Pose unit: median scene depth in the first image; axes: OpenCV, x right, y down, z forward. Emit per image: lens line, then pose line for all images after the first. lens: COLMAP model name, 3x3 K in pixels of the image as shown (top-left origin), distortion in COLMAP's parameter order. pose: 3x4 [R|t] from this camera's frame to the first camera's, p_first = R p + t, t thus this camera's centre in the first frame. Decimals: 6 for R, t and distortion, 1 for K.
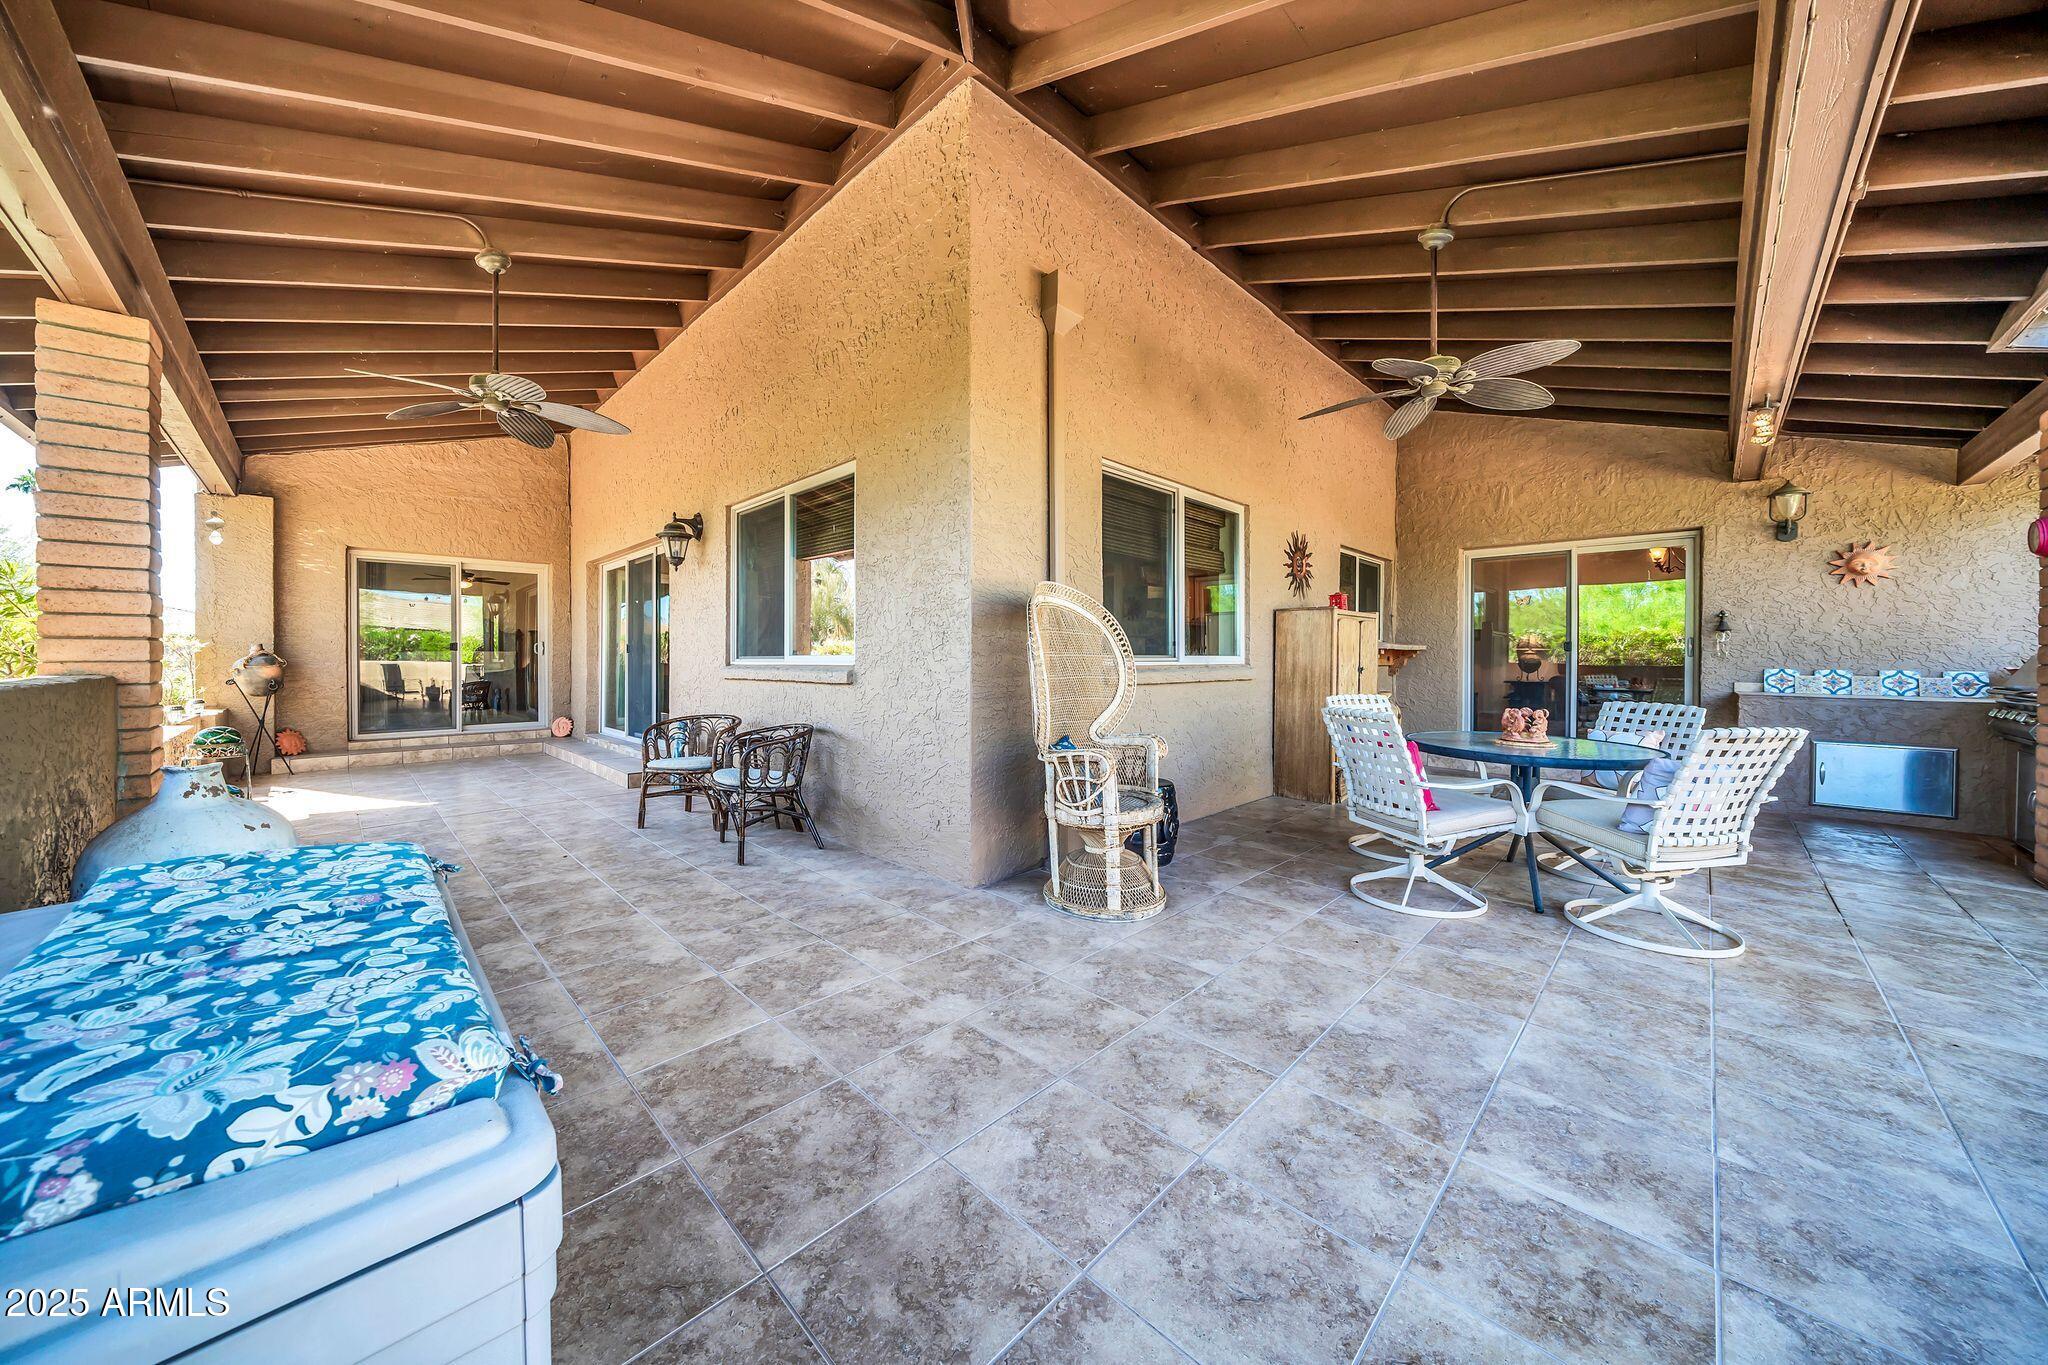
lens RADIAL K [[696.4, 0, 1015.6], [0, 696.4, 666.5], [0, 0, 1]] dist [-0.001861, -0.000051]
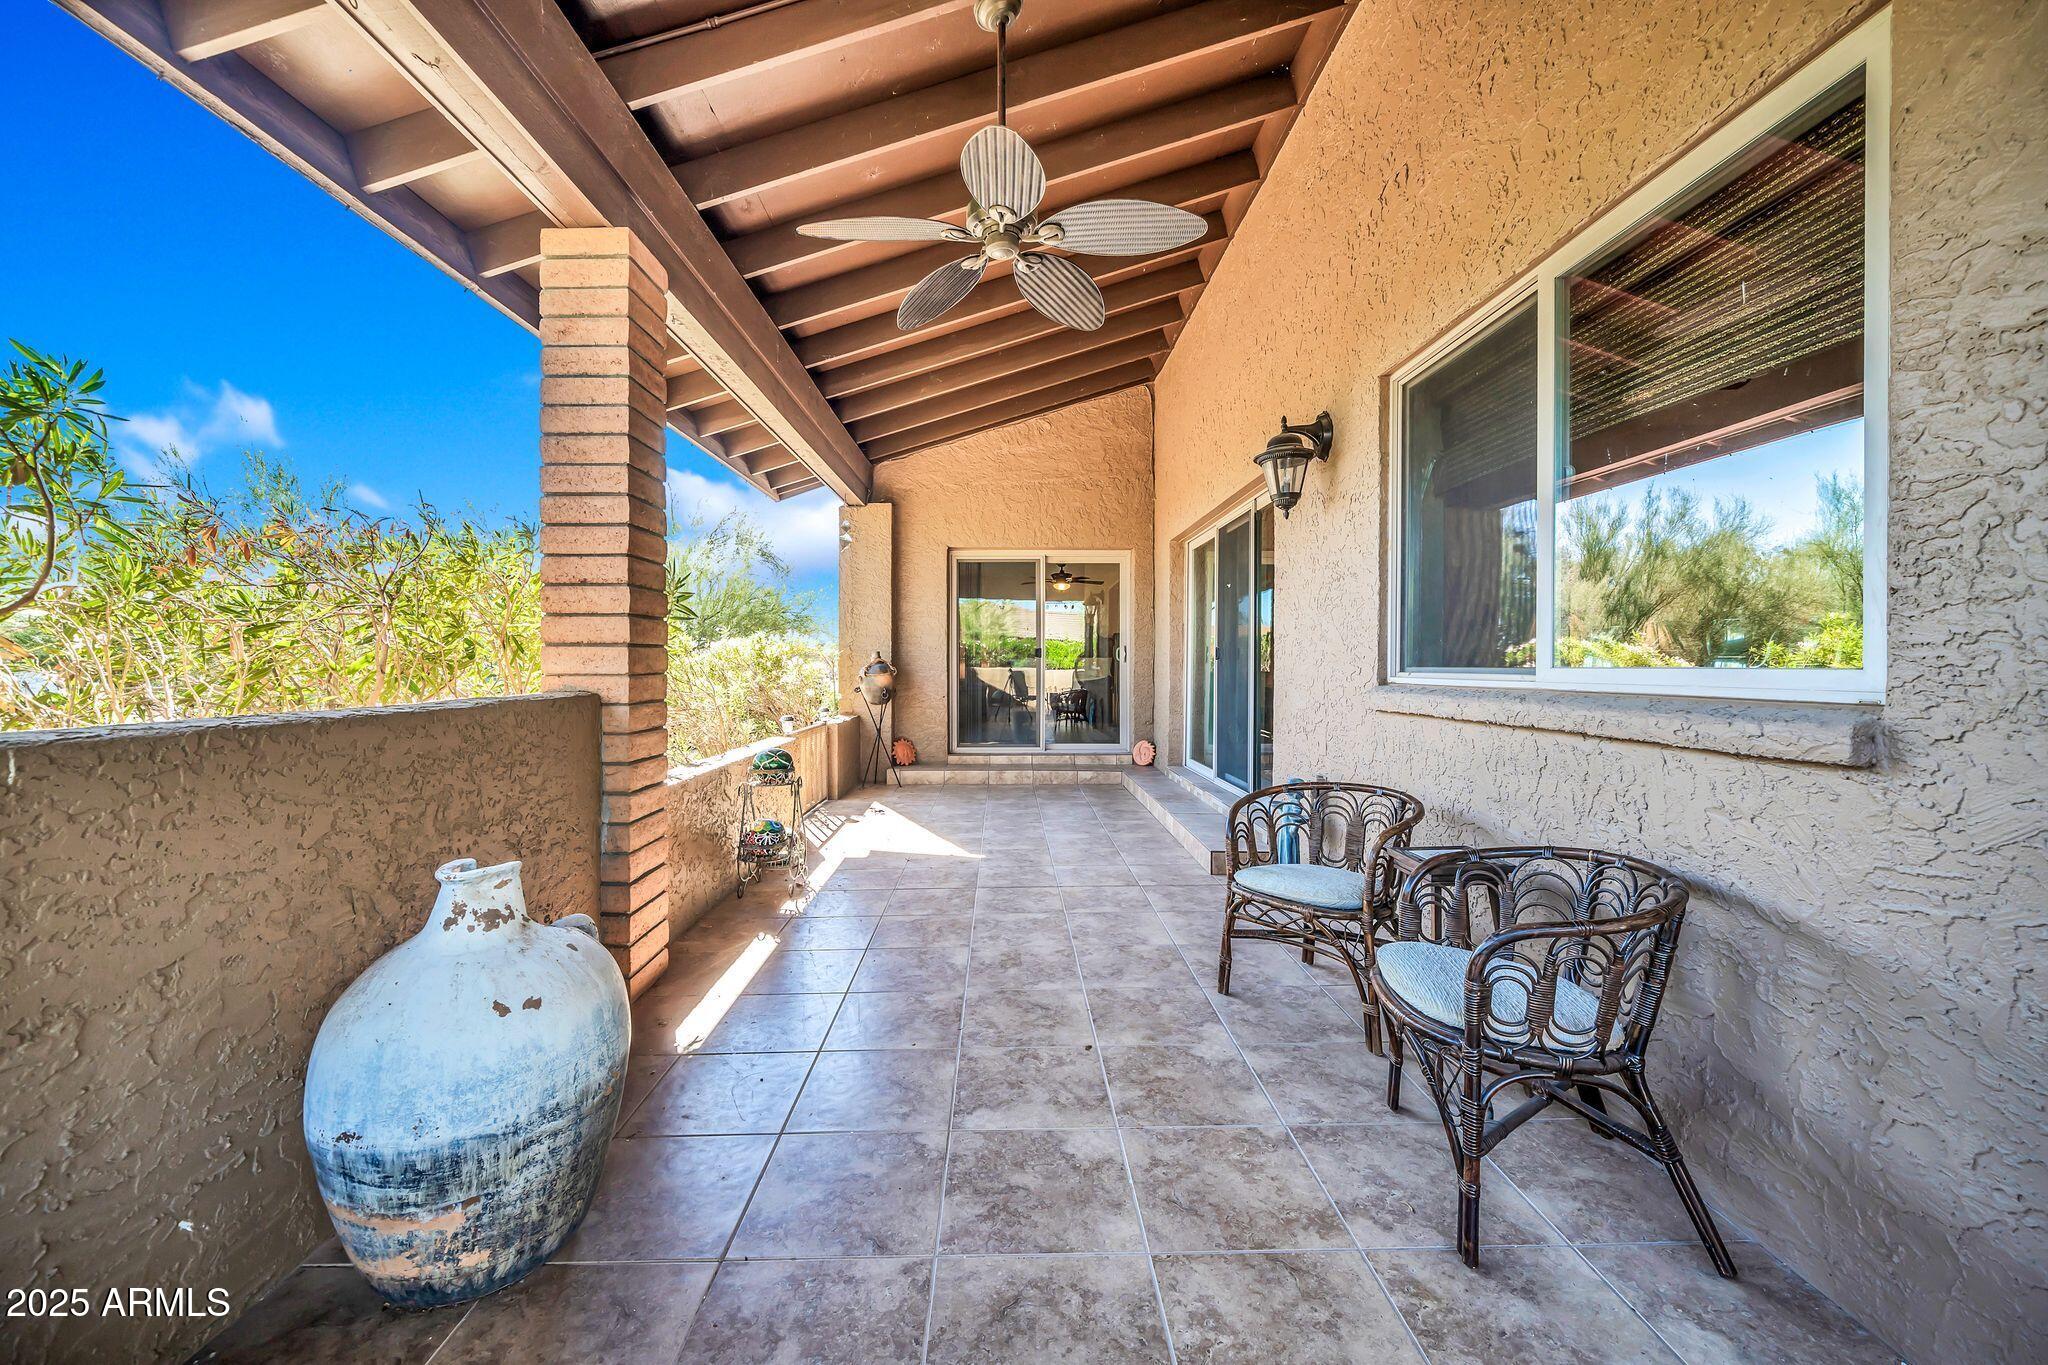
lens RADIAL K [[800.2, 0, 992.7], [0, 800.2, 656.0], [0, 0, 1]] dist [-0.000191, 0.000033]
pose [[0.699653, -0.005352, -0.714463, -0.163842], [-0.010391, 0.999790, -0.017665, -0.008057], [0.714408, 0.019783, 0.699450, 0.323155]]
